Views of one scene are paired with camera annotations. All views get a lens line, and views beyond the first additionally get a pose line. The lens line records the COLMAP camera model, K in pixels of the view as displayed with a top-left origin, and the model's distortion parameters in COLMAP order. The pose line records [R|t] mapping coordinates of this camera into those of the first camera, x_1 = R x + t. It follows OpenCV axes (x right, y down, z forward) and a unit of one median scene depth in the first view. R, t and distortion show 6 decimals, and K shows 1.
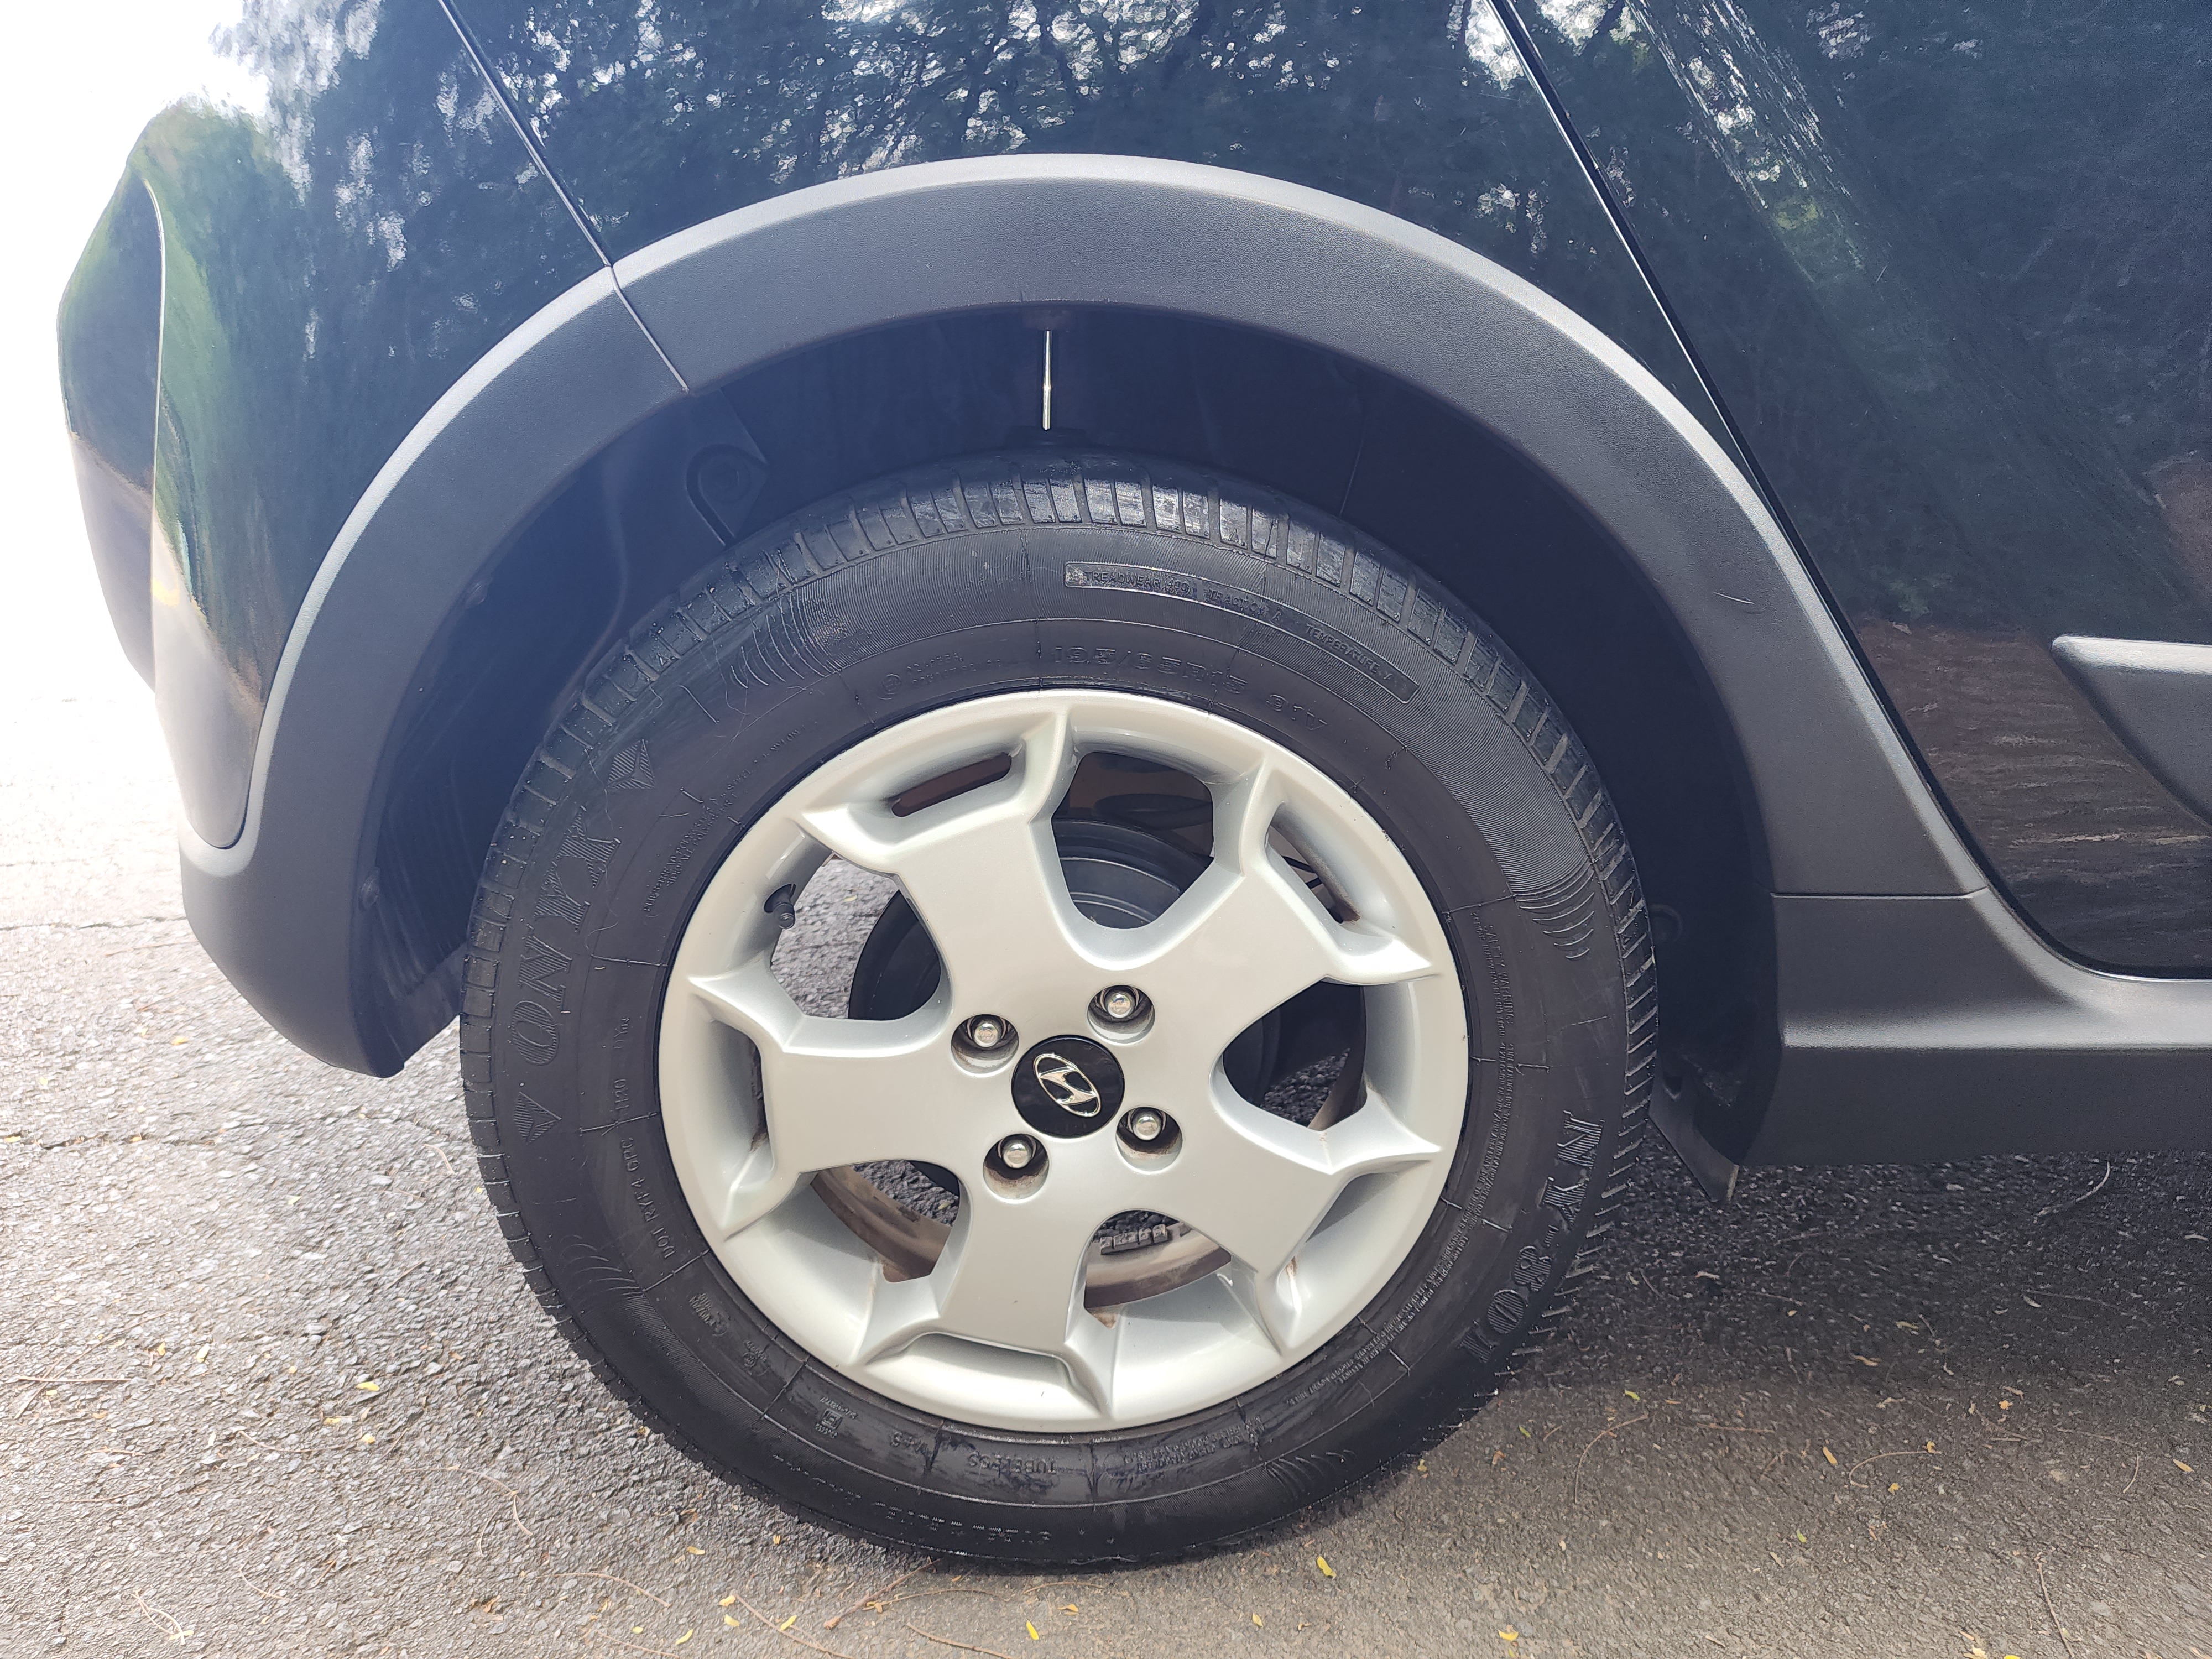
lens RADIAL K [[1481.5, 0, 1106.0], [0, 1481.5, 829.5], [0, 0, 1]] dist [0.048323, -0.057922]
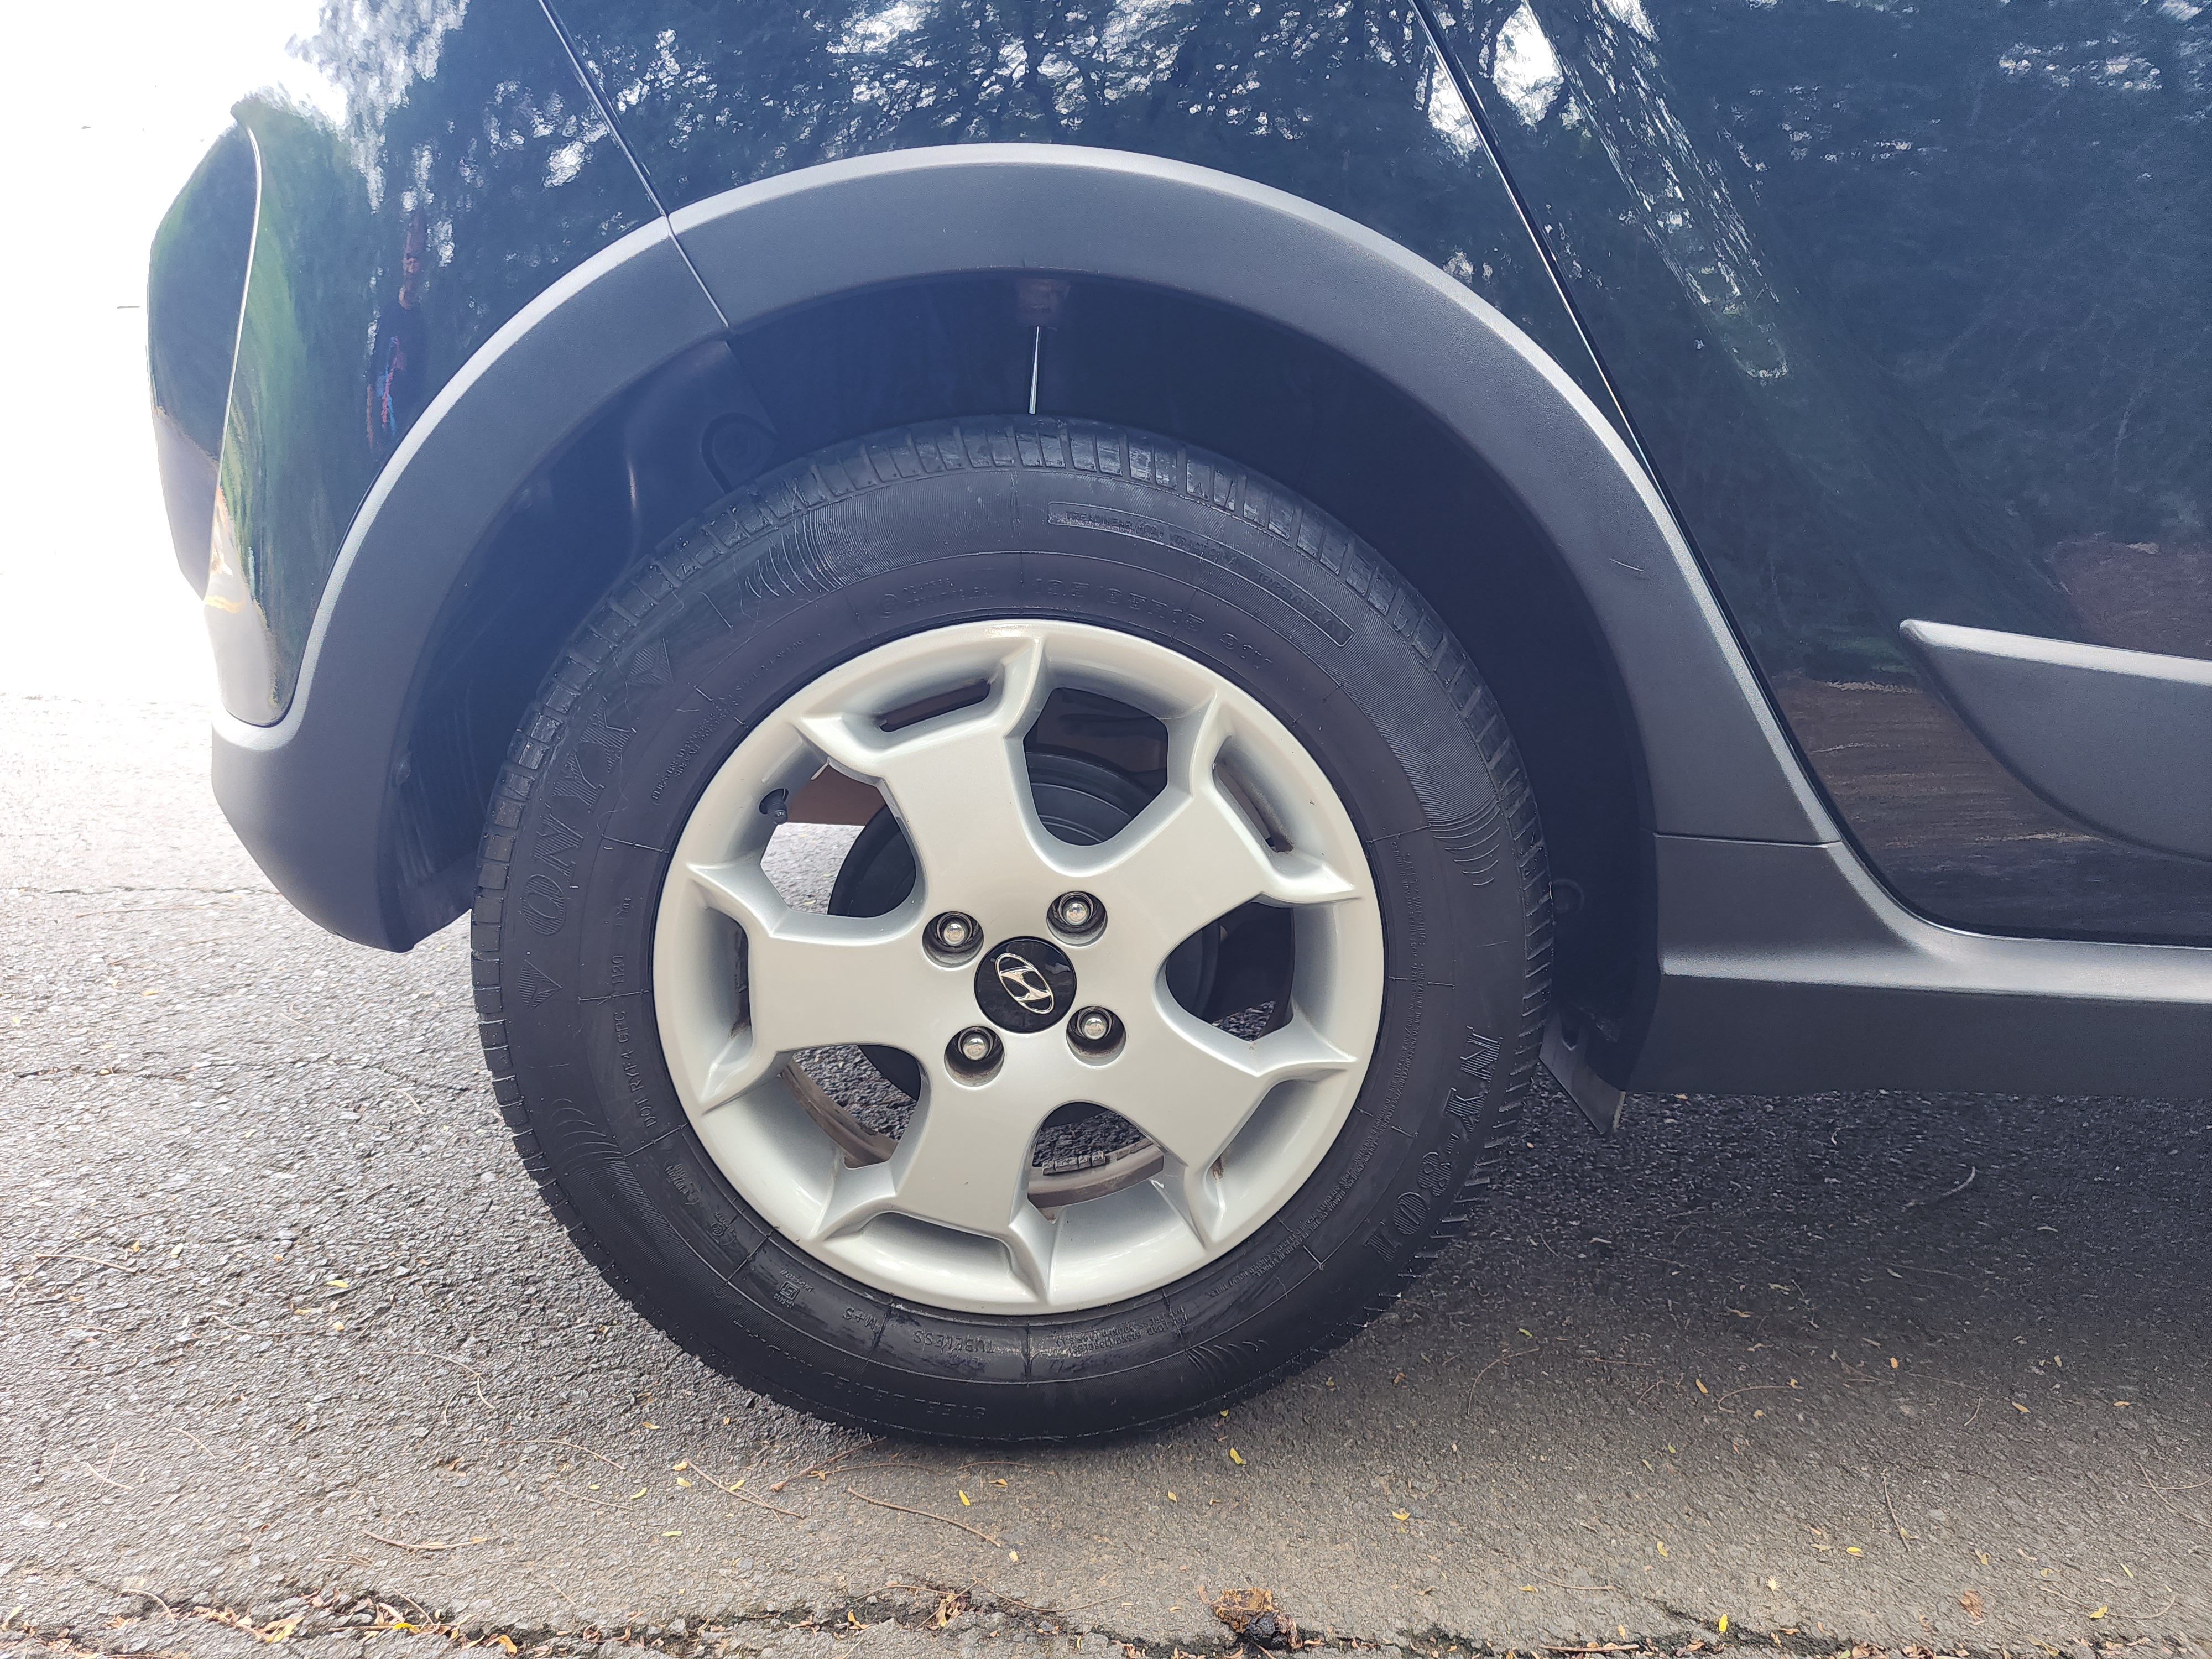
lens RADIAL K [[1463.2, 0, 1106.0], [0, 1463.2, 829.5], [0, 0, 1]] dist [0.054437, -0.065282]
pose [[0.998145, 0.050743, 0.033646, -0.007508], [-0.048999, 0.997508, -0.050753, 0.102677], [-0.036138, 0.049010, 0.998144, -0.092082]]
